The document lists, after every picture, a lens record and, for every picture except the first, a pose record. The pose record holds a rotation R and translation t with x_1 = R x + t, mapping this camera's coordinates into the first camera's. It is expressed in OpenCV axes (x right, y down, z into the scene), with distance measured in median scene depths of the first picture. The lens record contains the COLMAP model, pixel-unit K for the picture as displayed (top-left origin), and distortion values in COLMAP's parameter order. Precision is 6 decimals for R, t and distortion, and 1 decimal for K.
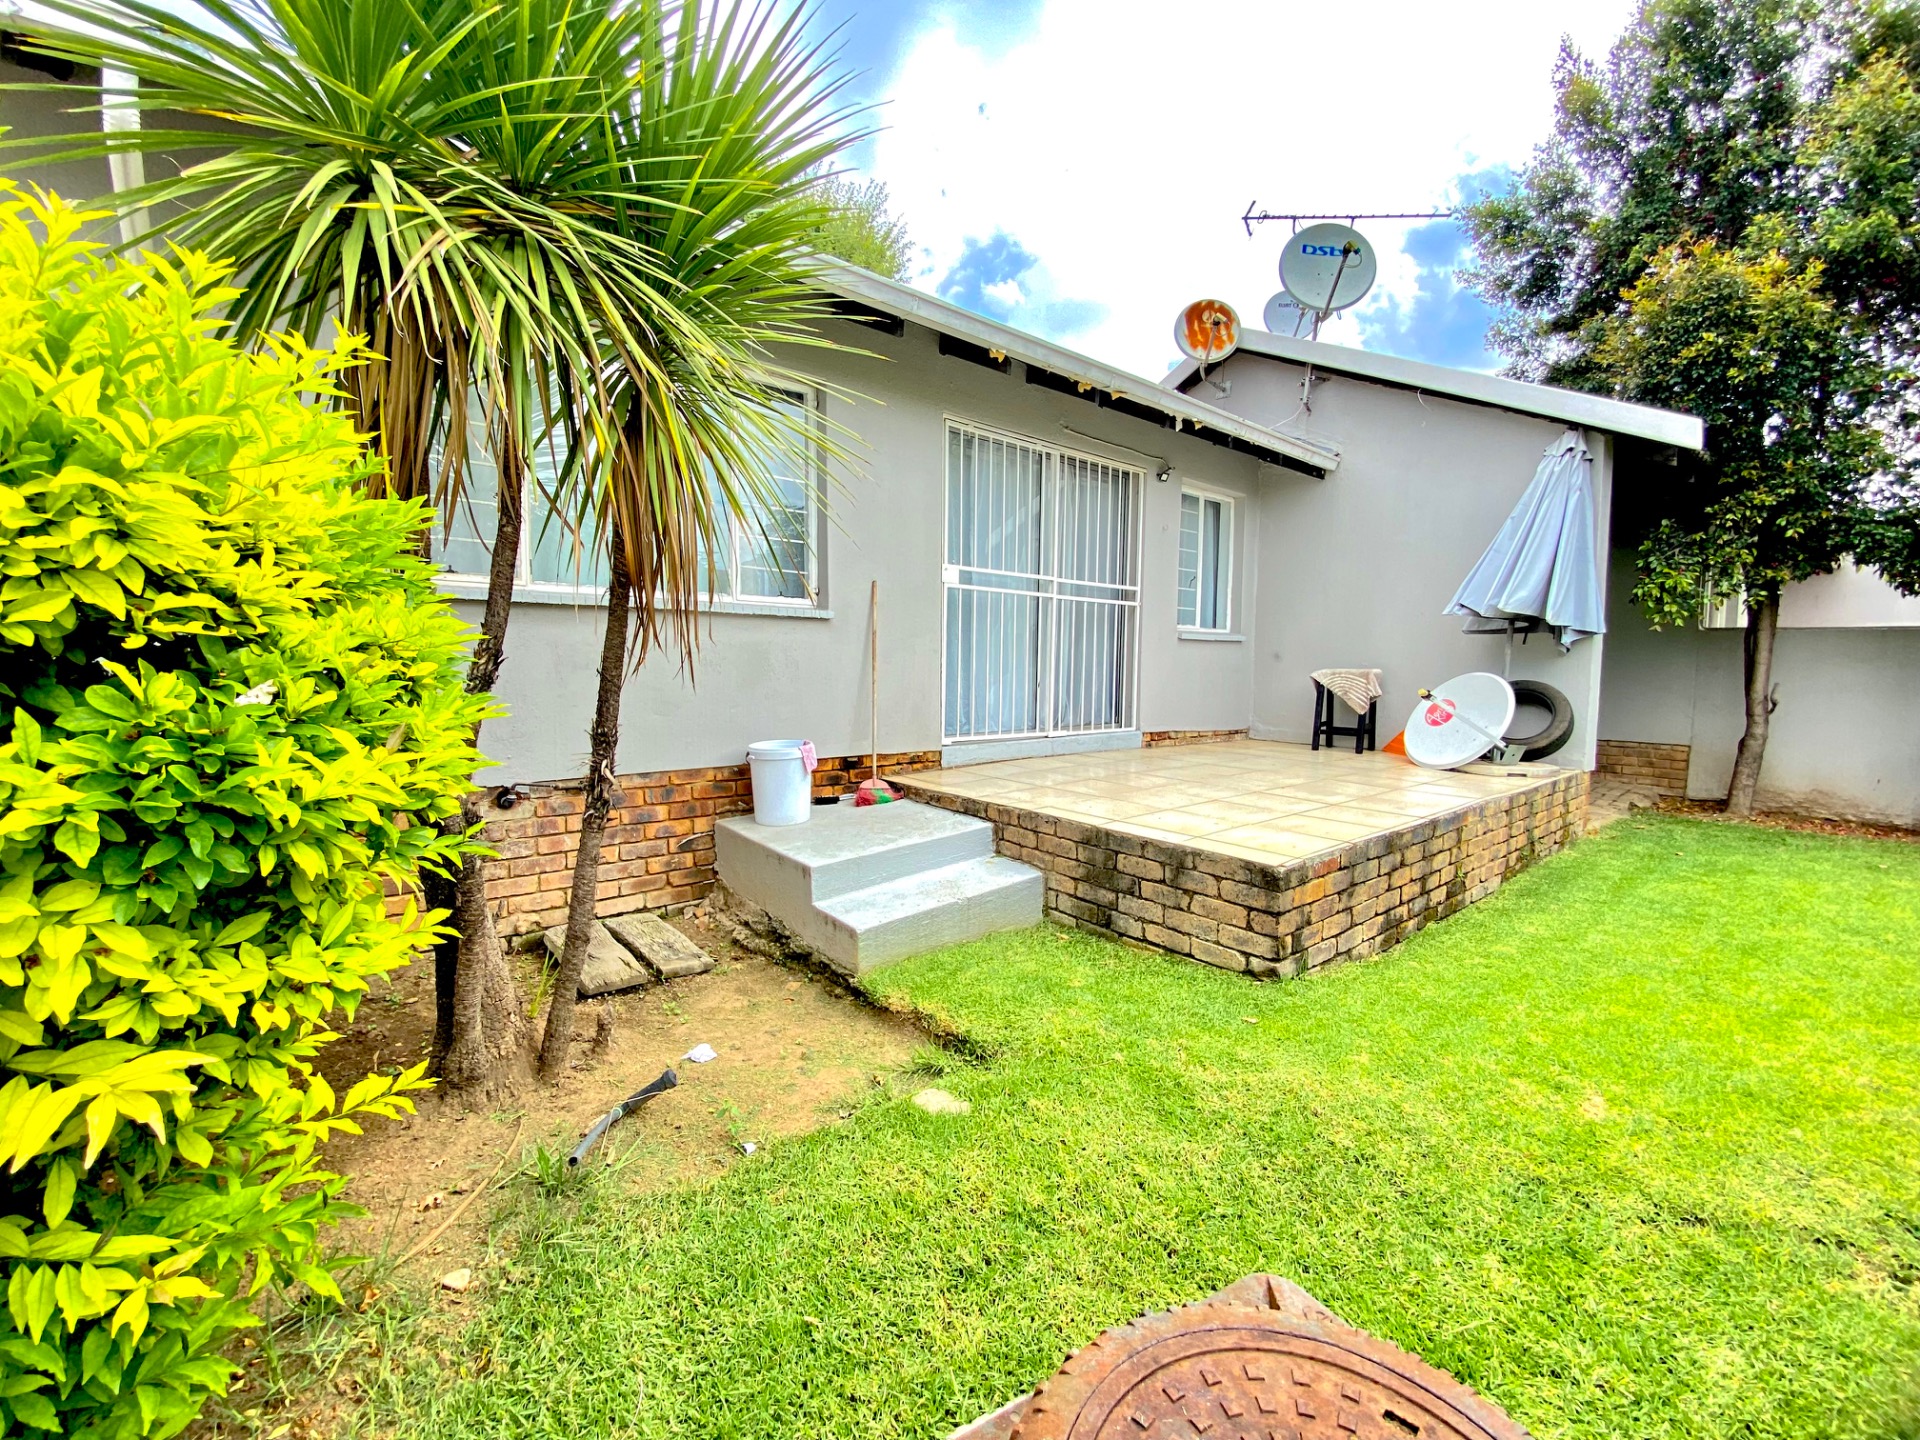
lens RADIAL K [[779.0, 0, 951.3], [0, 779.0, 720.9], [0, 0, 1]] dist [0.043405, -0.034944]
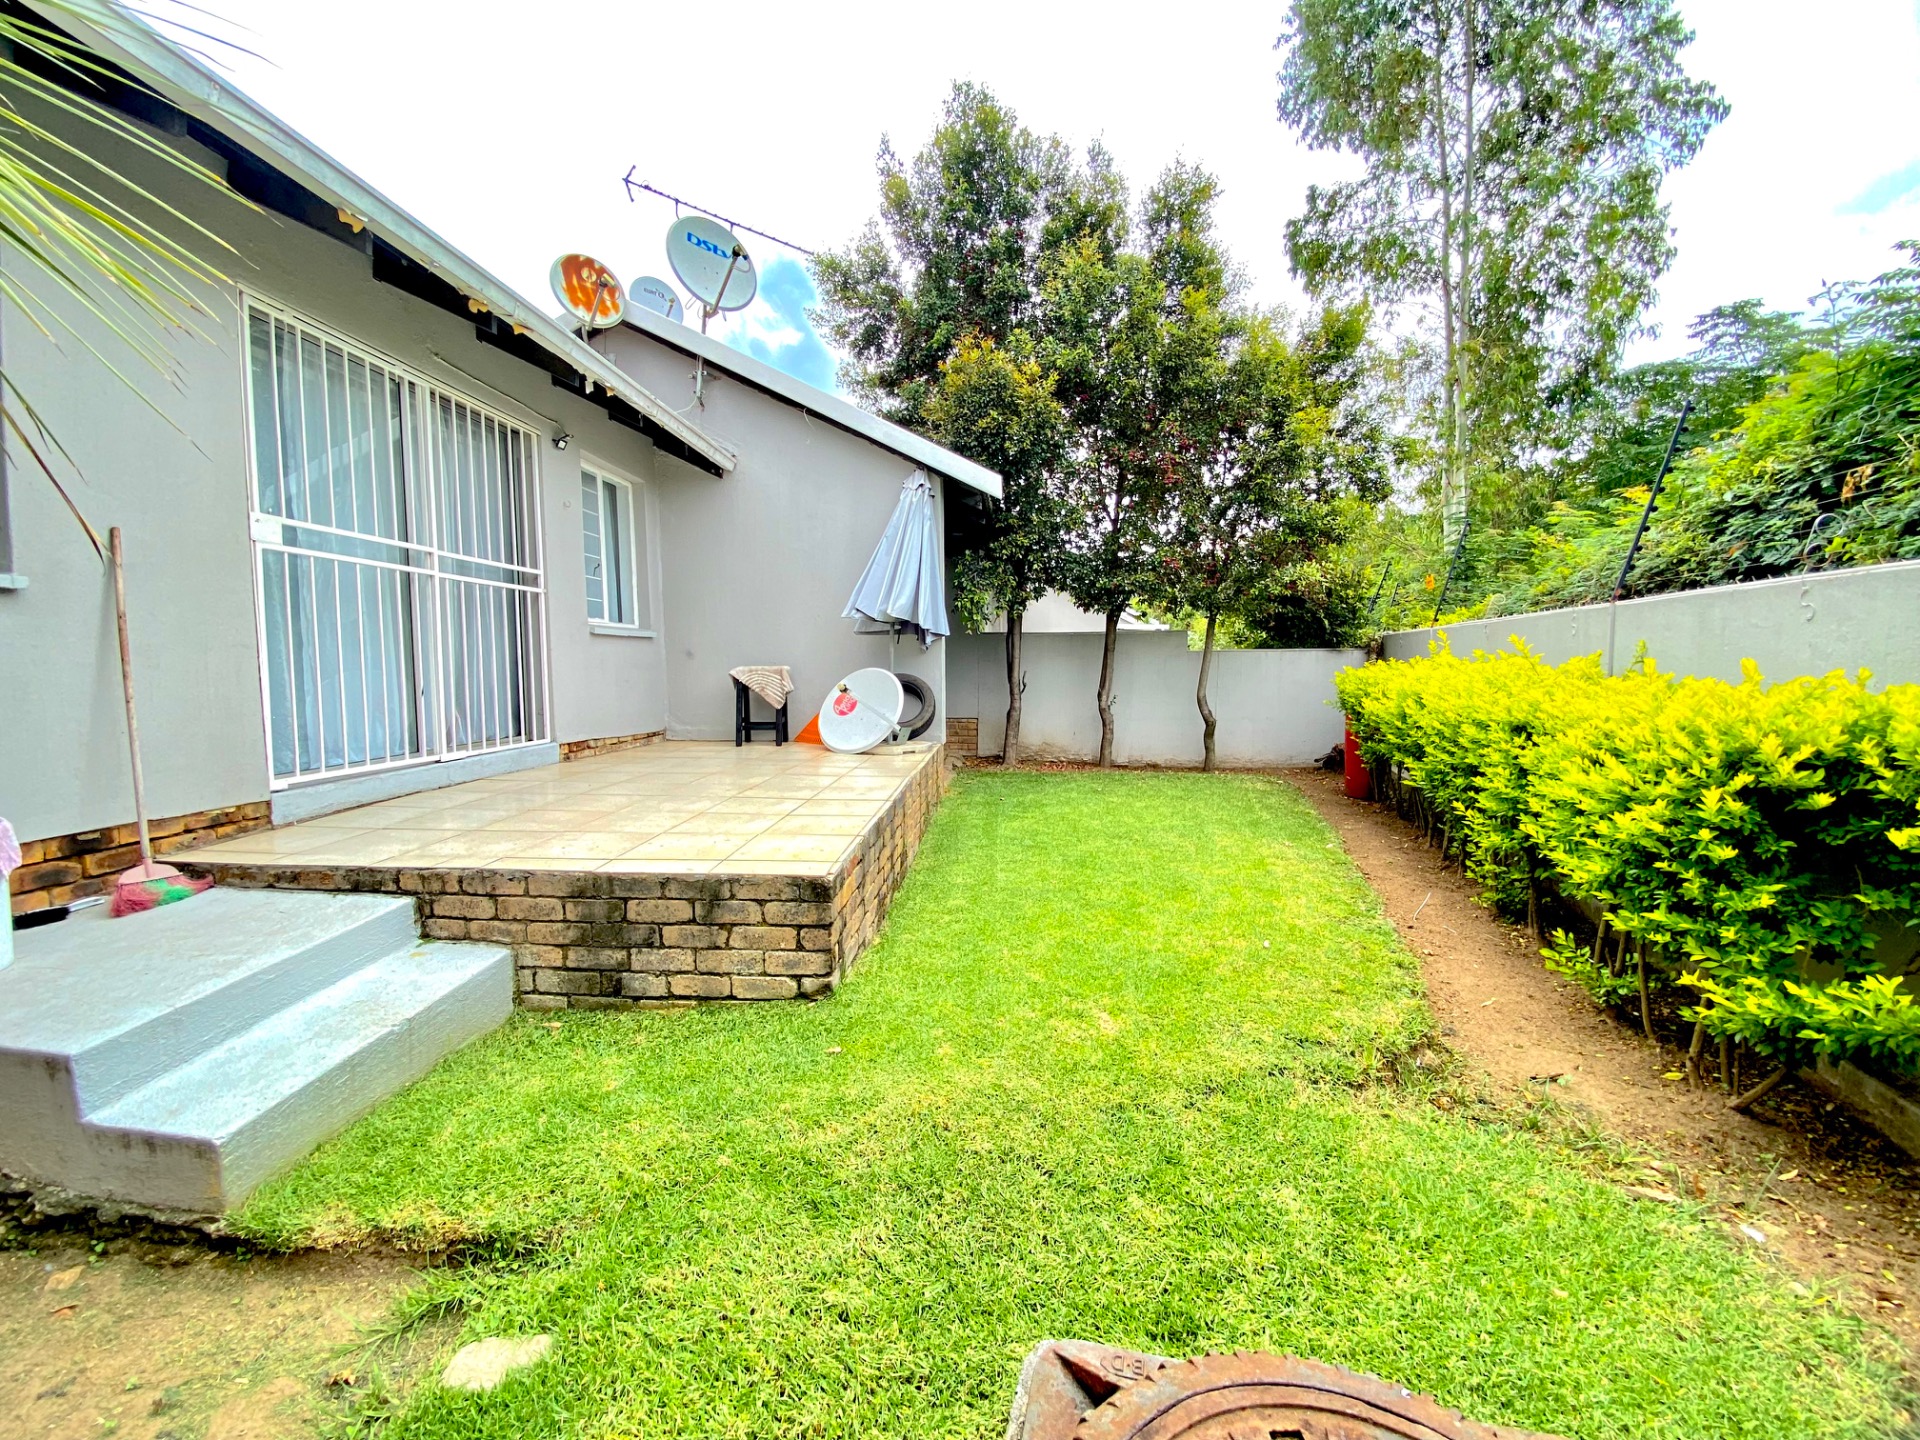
lens RADIAL K [[779.0, 0, 951.3], [0, 779.0, 720.9], [0, 0, 1]] dist [0.043405, -0.034944]
pose [[0.691875, -0.065446, 0.719046, -0.097808], [0.061366, 0.997610, 0.031753, -0.015419], [-0.719405, 0.022156, 0.694237, 0.150803]]
